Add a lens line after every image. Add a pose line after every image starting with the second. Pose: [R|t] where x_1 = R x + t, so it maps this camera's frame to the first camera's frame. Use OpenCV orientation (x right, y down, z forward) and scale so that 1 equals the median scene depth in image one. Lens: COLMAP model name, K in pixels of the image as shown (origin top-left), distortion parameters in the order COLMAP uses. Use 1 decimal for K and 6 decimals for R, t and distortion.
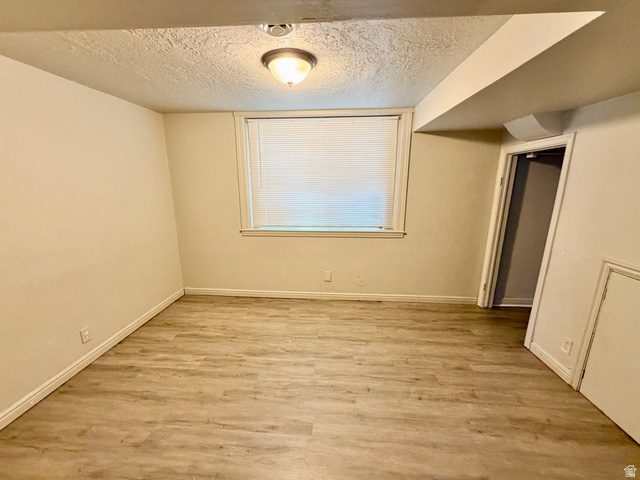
lens RADIAL K [[256.4, 0, 319.1], [0, 256.4, 240.5], [0, 0, 1]] dist [-0.001824, 0.000468]
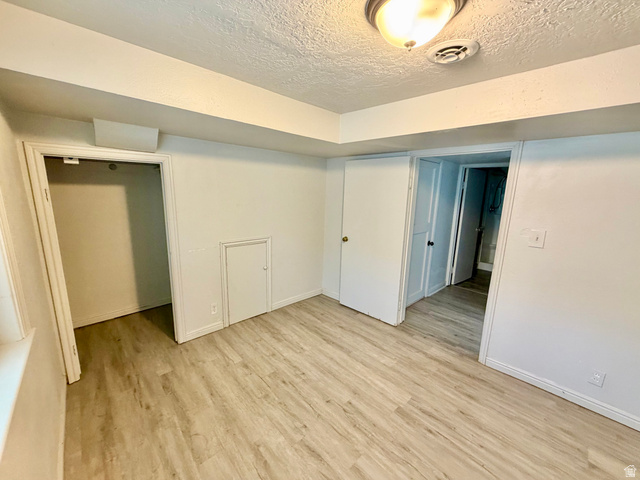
lens RADIAL K [[256.4, 0, 316.1], [0, 256.4, 240.7], [0, 0, 1]] dist [-0.001824, 0.000468]
pose [[-0.731594, -0.152915, 0.664370, -0.340602], [0.128504, 0.926120, 0.354667, -0.371391], [-0.669520, 0.344847, -0.657894, 1.413403]]
